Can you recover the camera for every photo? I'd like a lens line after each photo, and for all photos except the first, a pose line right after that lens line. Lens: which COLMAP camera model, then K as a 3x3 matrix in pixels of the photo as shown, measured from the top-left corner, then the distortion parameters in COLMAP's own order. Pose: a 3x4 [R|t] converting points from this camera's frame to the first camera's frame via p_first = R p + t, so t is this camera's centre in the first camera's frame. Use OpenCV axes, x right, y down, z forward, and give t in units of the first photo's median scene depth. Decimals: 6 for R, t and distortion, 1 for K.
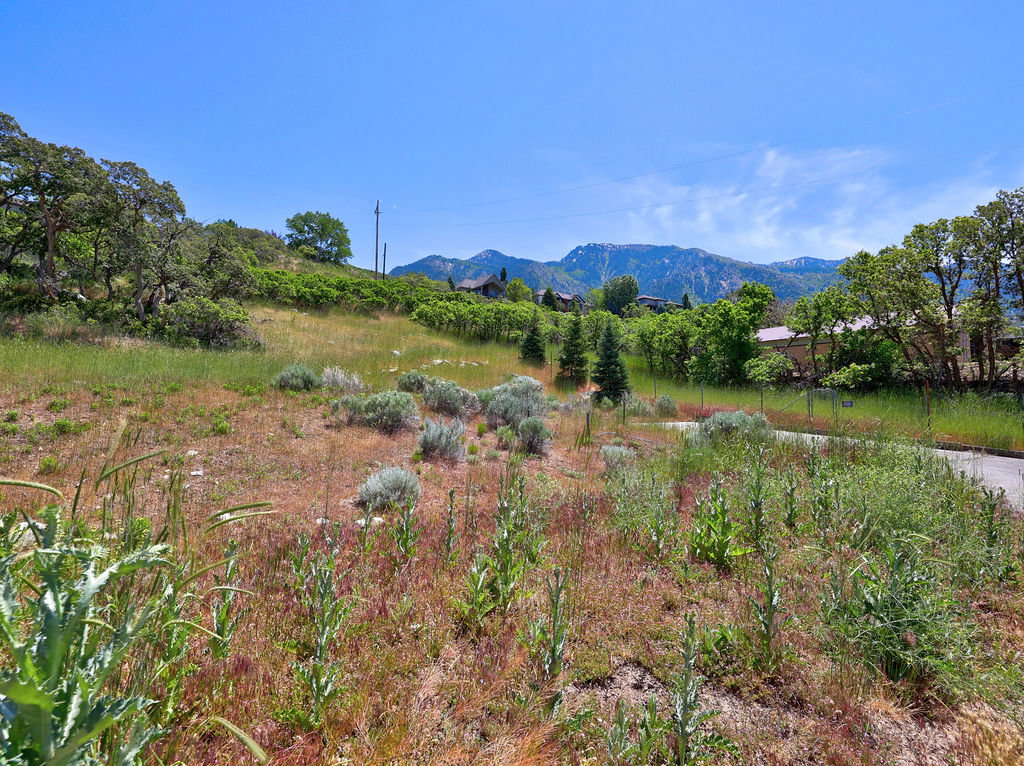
lens RADIAL K [[485.7, 0, 515.4], [0, 485.7, 381.4], [0, 0, 1]] dist [-0.005066, -0.000108]
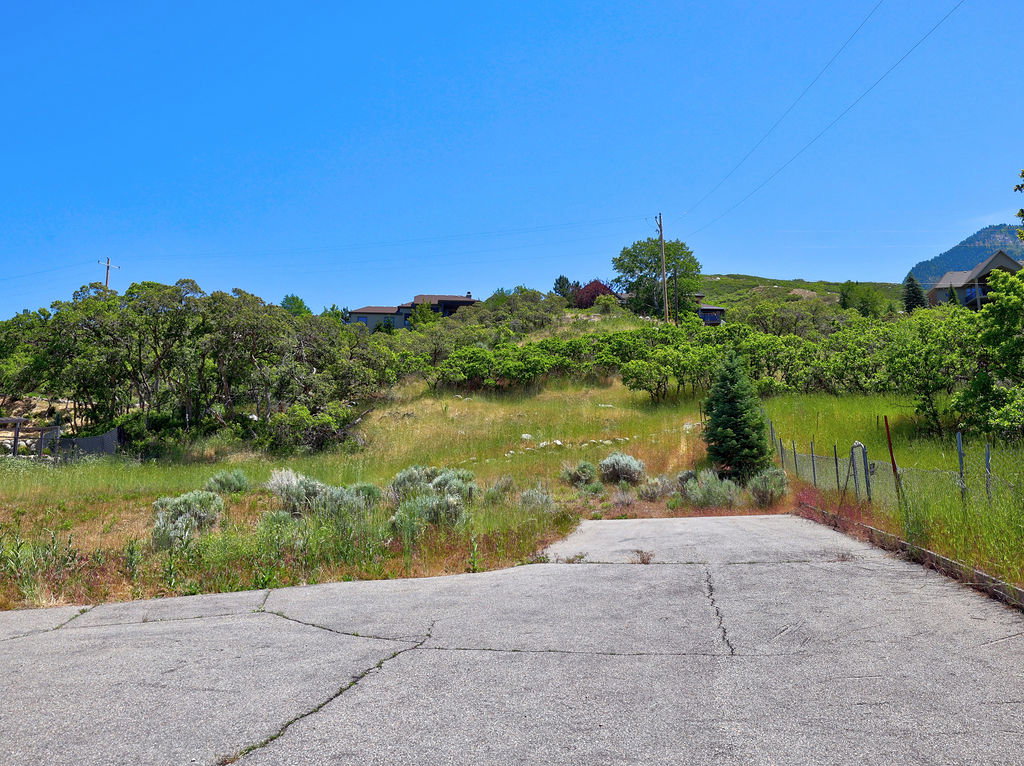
lens RADIAL K [[787.3, 0, 512.0], [0, 787.3, 383.0], [0, 0, 1]] dist [-0.005473, -0.002189]
pose [[0.729868, -0.142270, -0.668620, 0.557670], [0.066368, 0.988230, -0.137829, 0.025640], [0.680359, 0.056222, 0.730719, 0.068447]]
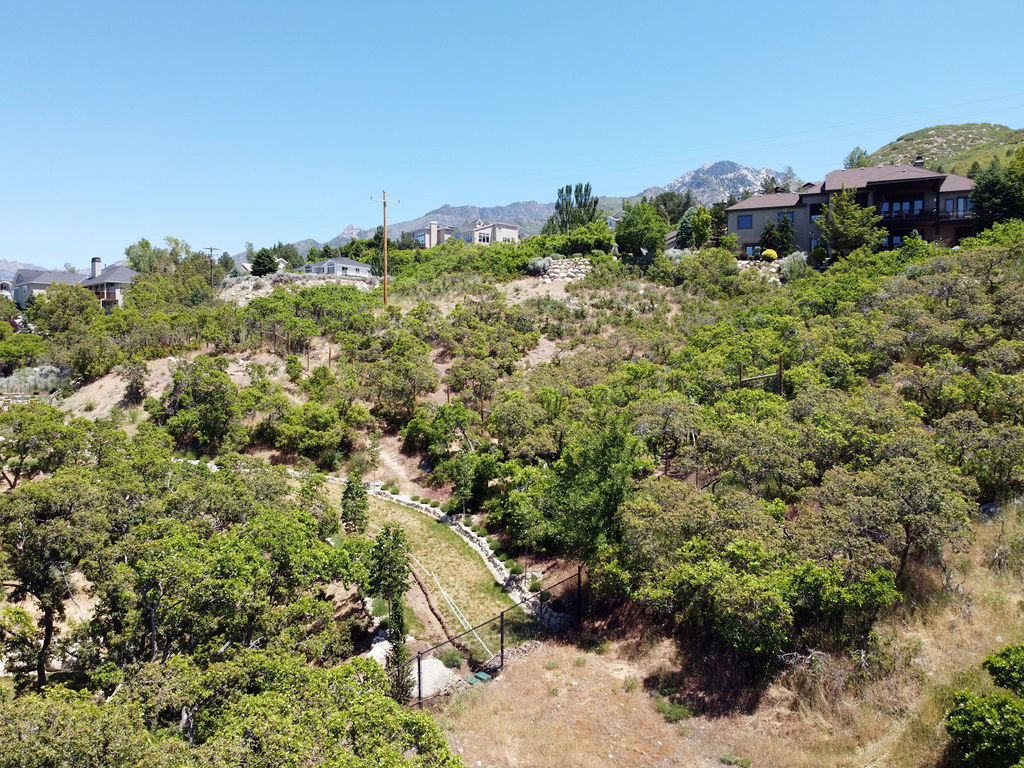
lens RADIAL K [[776.2, 0, 513.7], [0, 776.2, 383.7], [0, 0, 1]] dist [-0.005590, -0.001075]
pose [[0.313682, 0.009455, -0.949481, -0.389258], [0.067845, 0.997171, 0.032344, -0.504171], [0.947101, -0.074563, 0.312153, 0.874730]]
